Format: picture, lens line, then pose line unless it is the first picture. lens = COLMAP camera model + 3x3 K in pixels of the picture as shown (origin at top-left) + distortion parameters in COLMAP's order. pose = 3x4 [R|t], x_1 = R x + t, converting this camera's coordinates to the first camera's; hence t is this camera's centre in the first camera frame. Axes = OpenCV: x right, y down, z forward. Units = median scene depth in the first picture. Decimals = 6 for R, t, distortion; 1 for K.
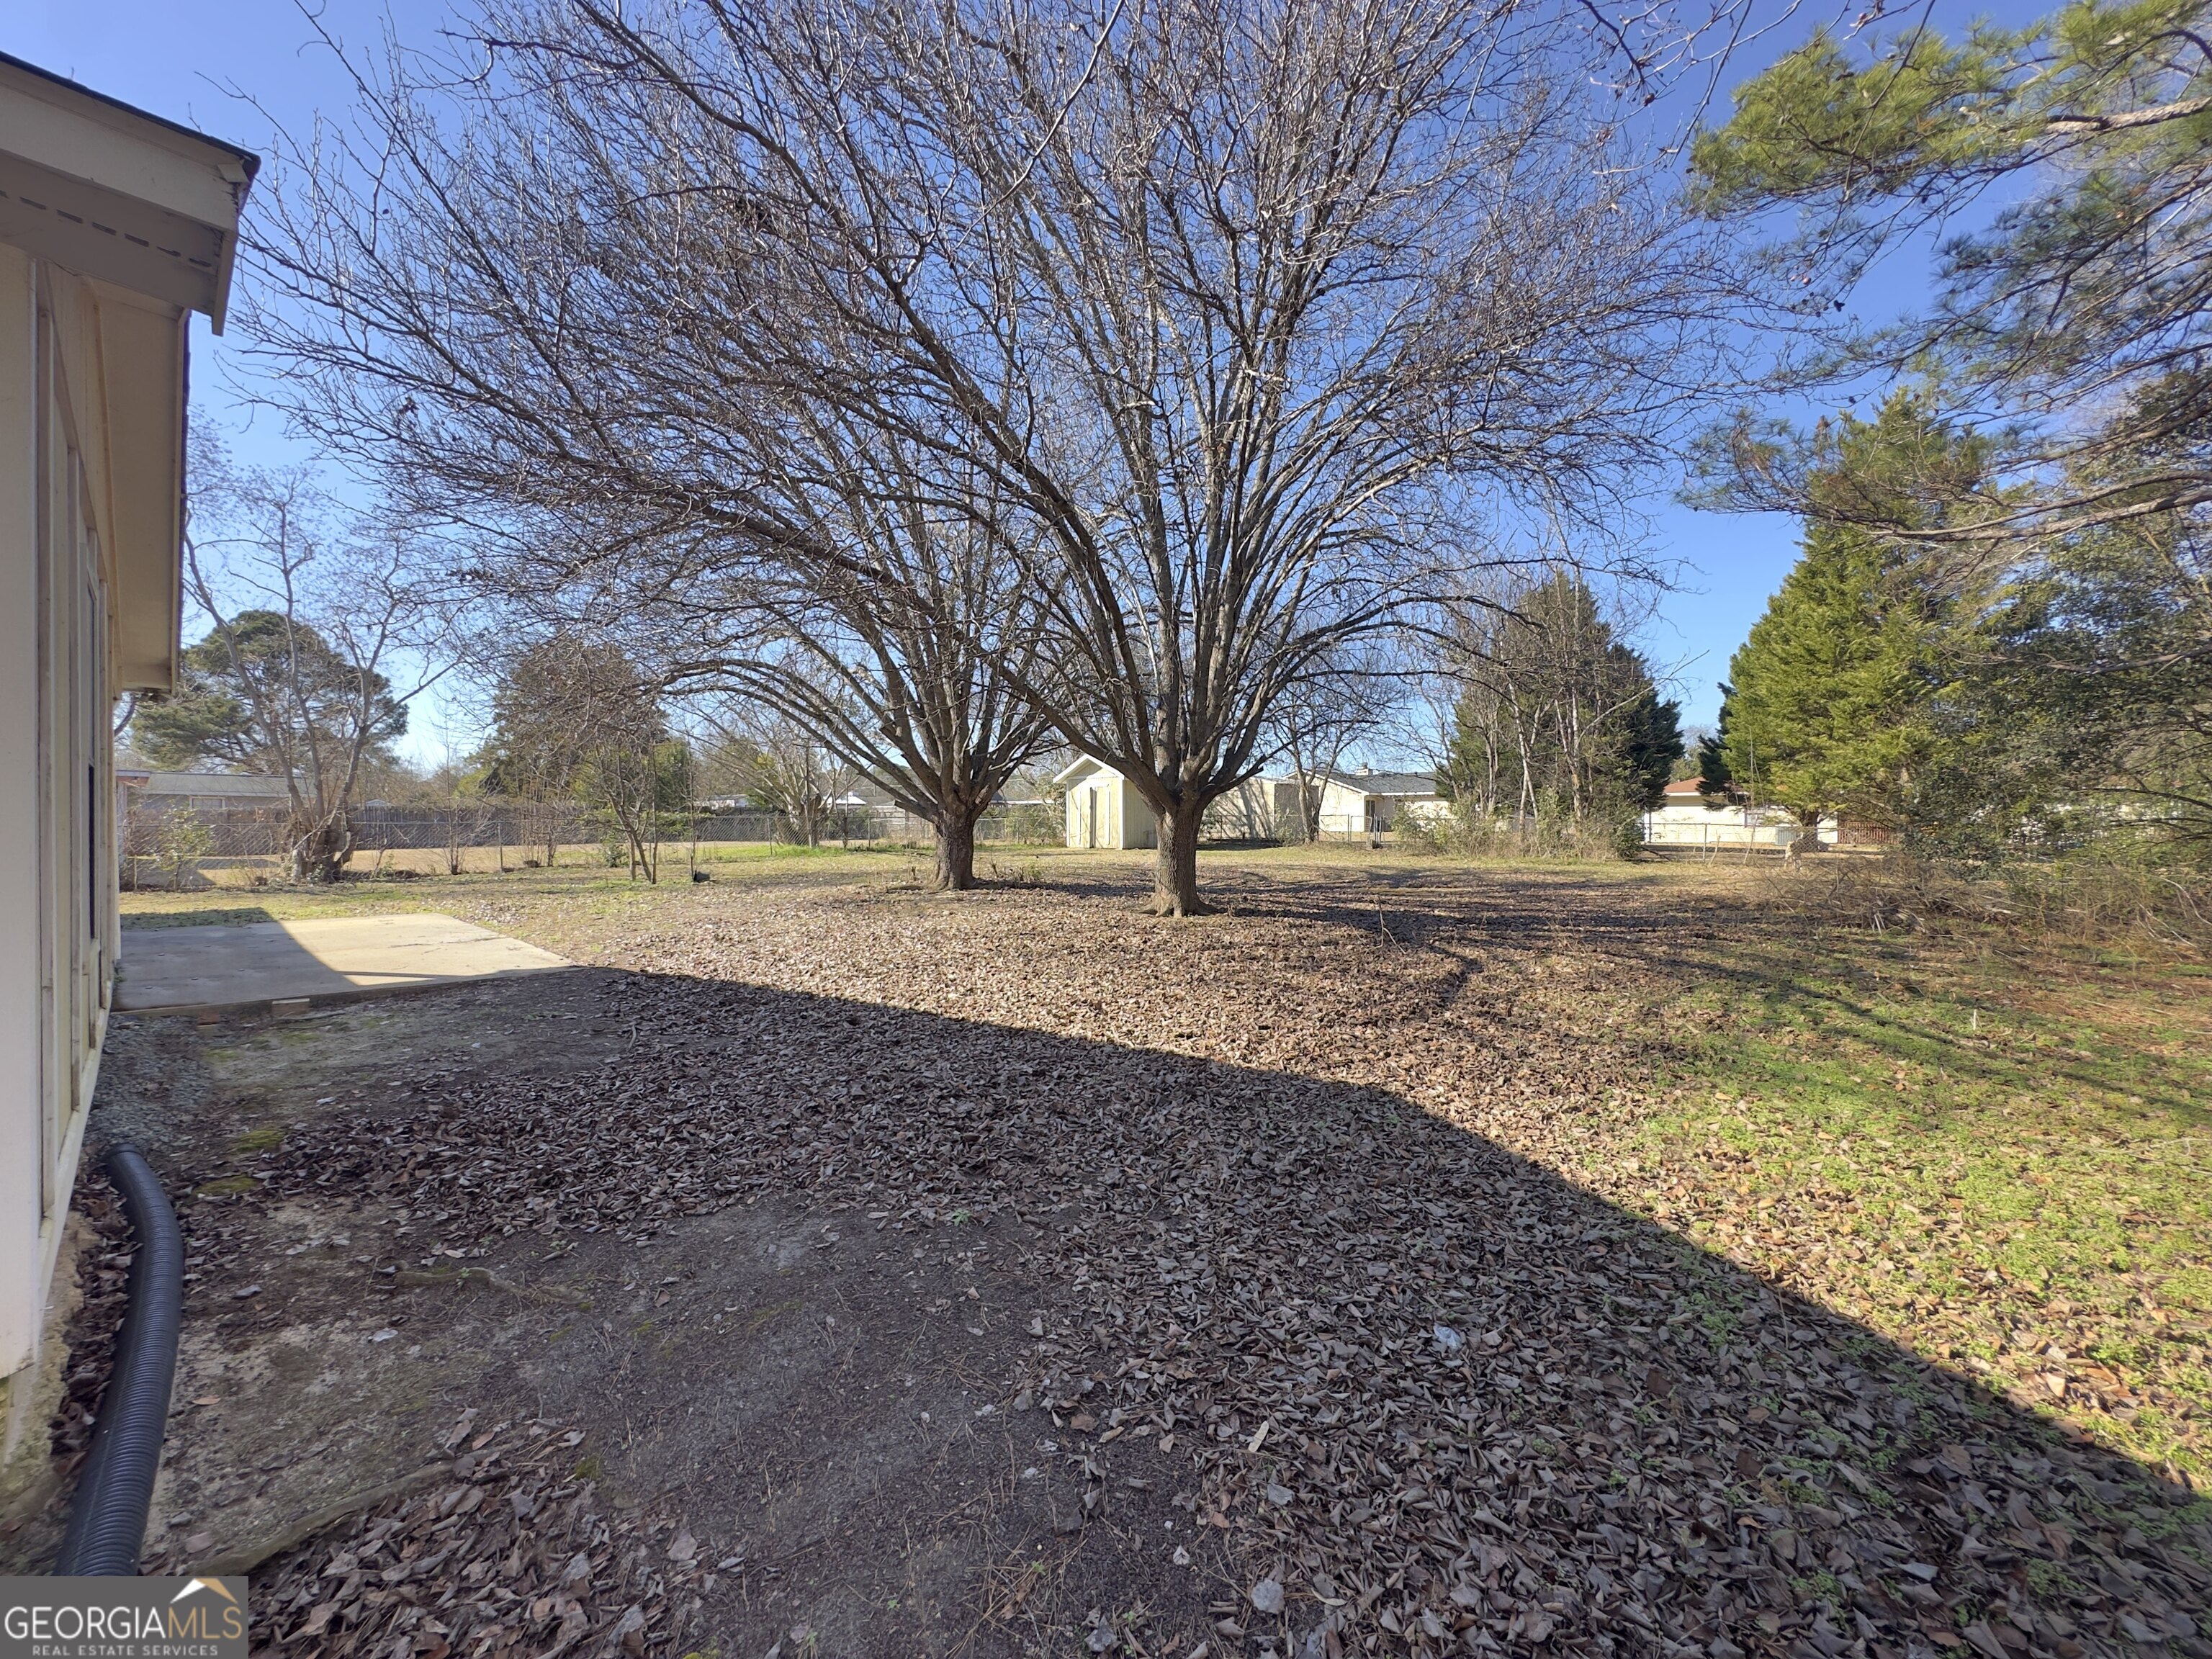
lens RADIAL K [[881.0, 0, 1106.0], [0, 881.0, 827.2], [0, 0, 1]] dist [-0.010380, 0.001979]
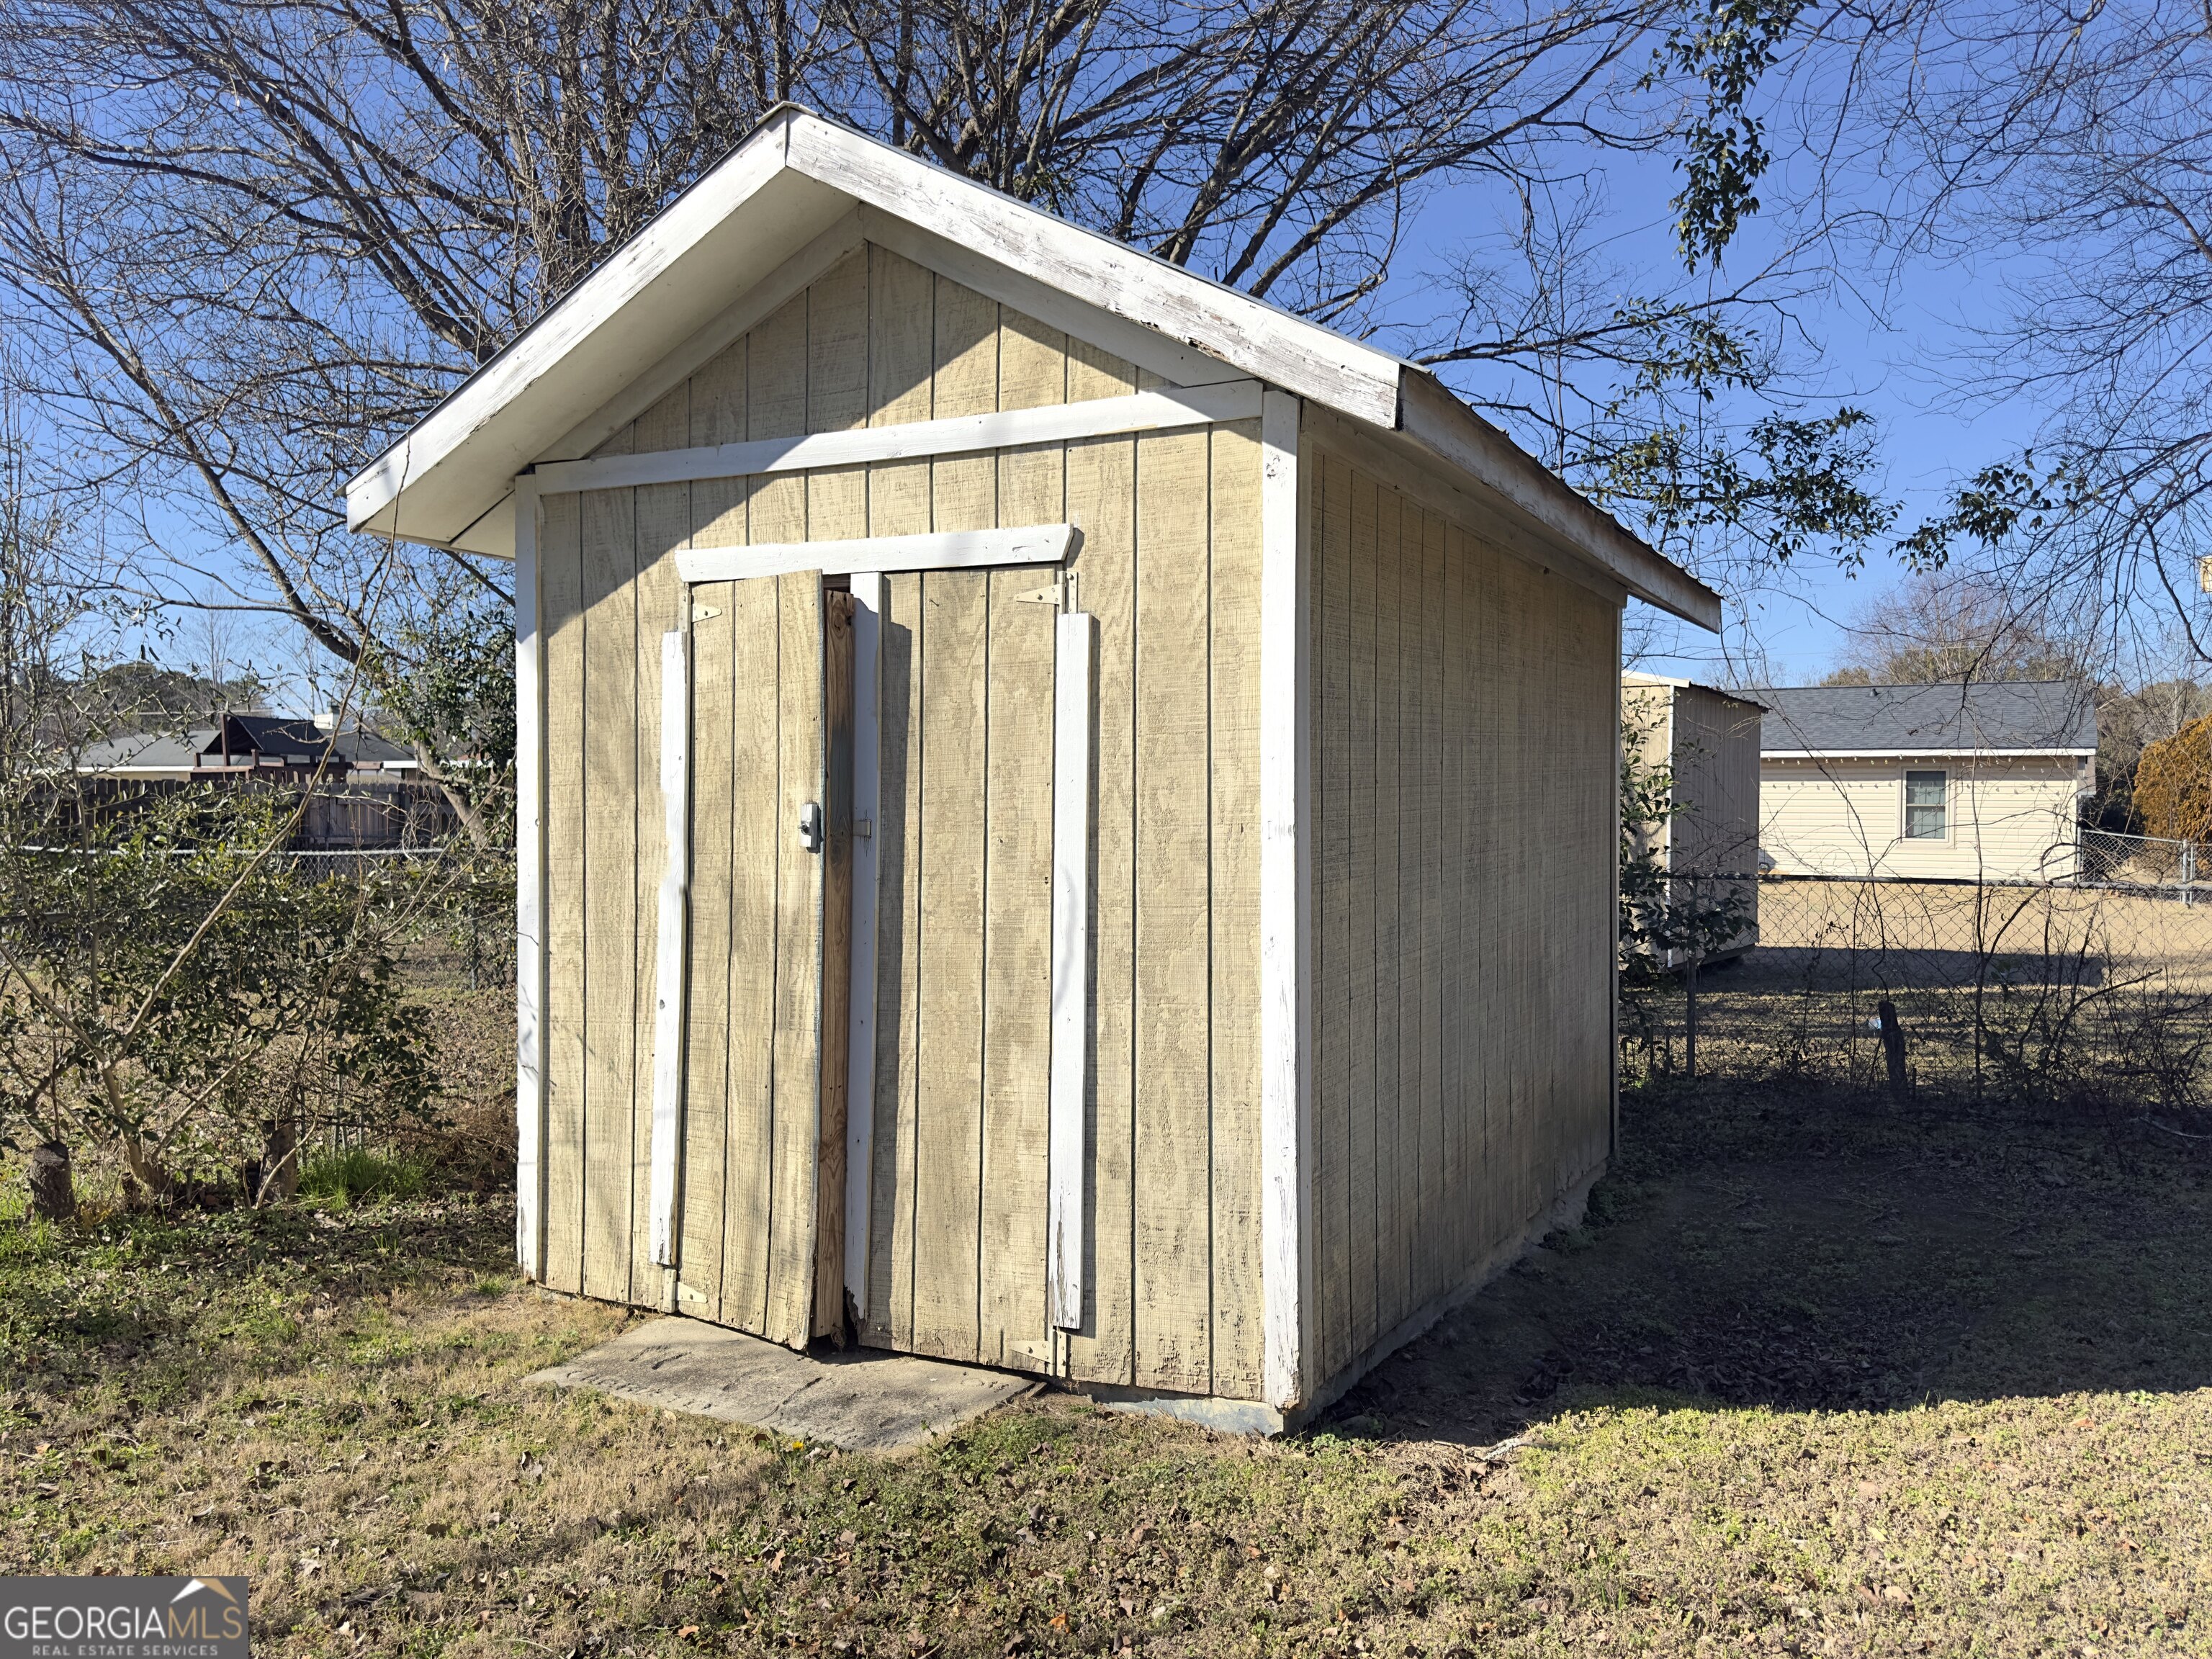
lens RADIAL K [[1718.5, 0, 1104.0], [0, 1718.5, 823.6], [0, 0, 1]] dist [0.084463, -0.010429]
pose [[0.972233, 0.004961, 0.233961, -0.029392], [-0.005609, 0.999982, 0.002105, -0.023288], [-0.233946, -0.003358, 0.972244, 0.831308]]
